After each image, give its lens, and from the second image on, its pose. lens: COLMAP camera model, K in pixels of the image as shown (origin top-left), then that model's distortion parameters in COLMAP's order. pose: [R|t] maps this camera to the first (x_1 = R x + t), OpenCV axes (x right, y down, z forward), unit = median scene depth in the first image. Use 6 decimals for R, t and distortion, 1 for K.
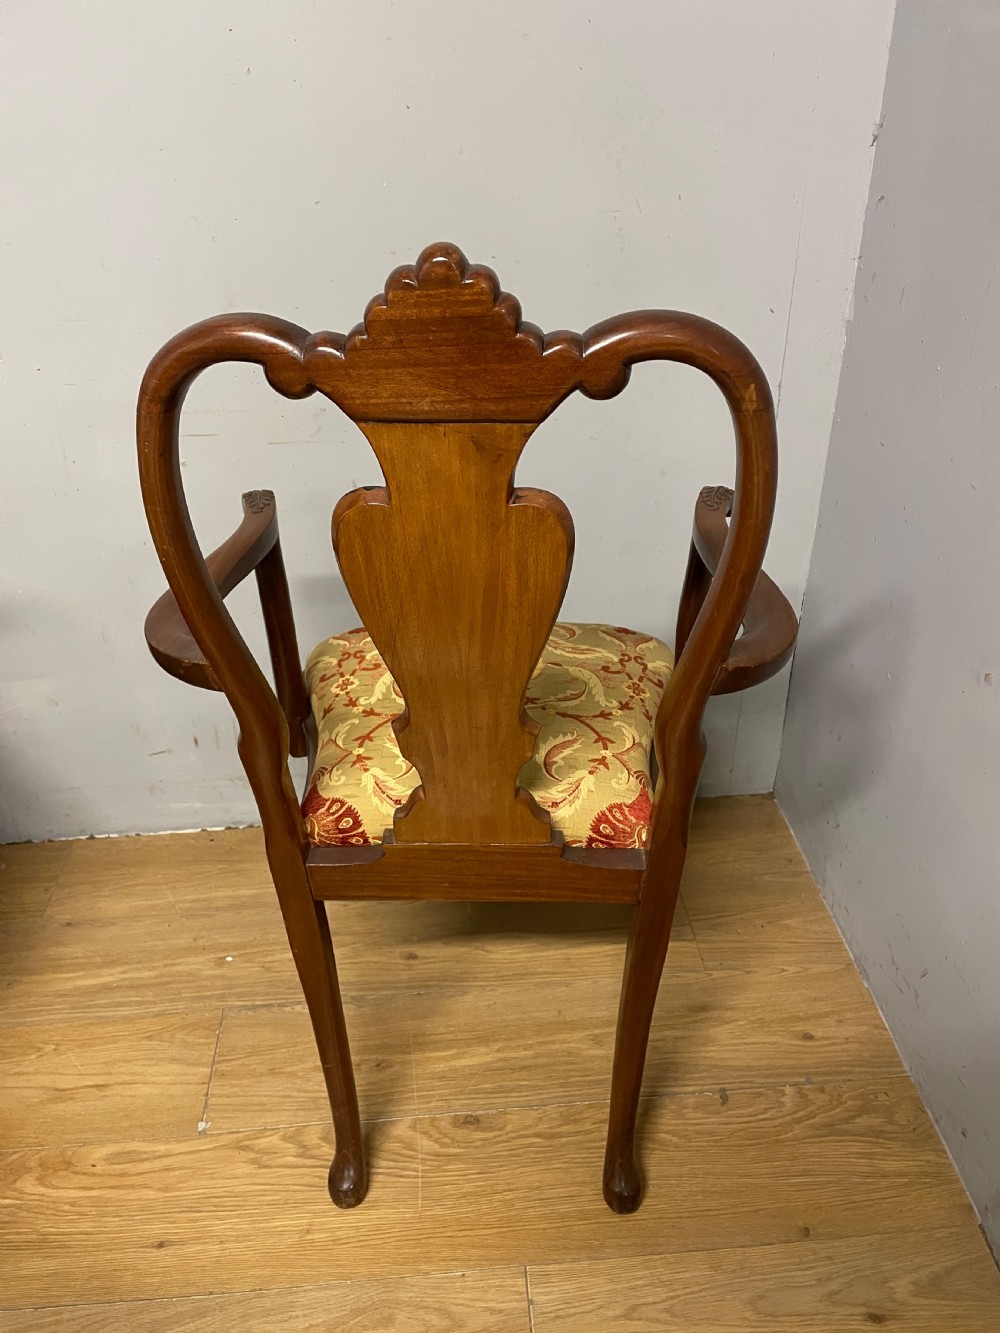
lens RADIAL K [[990.2, 0, 508.2], [0, 990.2, 675.0], [0, 0, 1]] dist [0.089410, -0.109903]
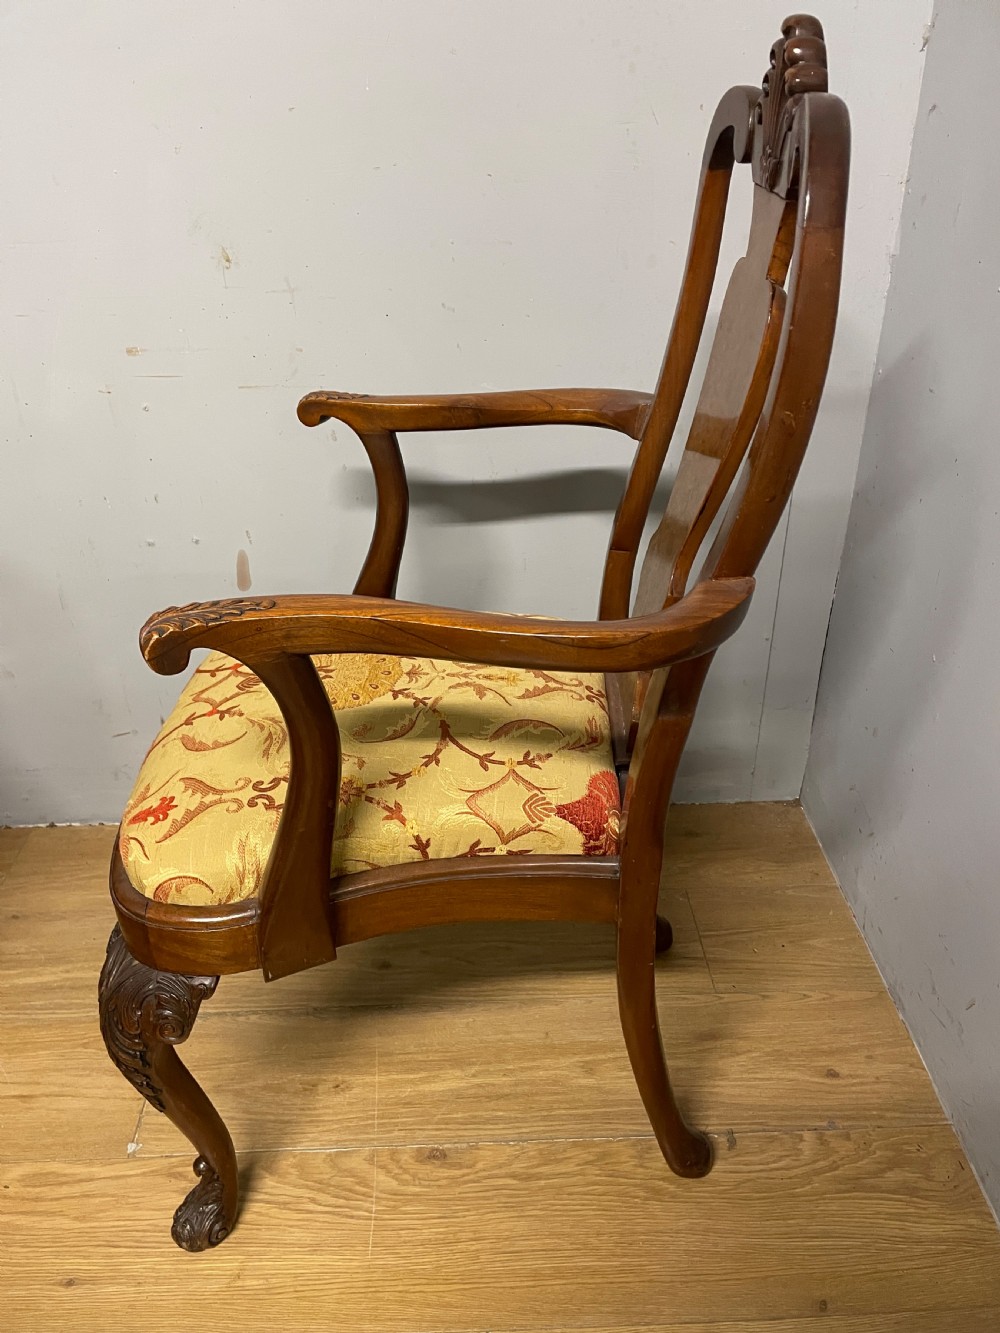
lens RADIAL K [[990.2, 0, 500.7], [0, 990.2, 675.8], [0, 0, 1]] dist [0.089410, -0.109903]
pose [[0.998854, 0.024279, -0.041235, 0.042388], [-0.025188, 0.999448, -0.021662, 0.045122], [0.040686, 0.022676, 0.998915, 0.119413]]
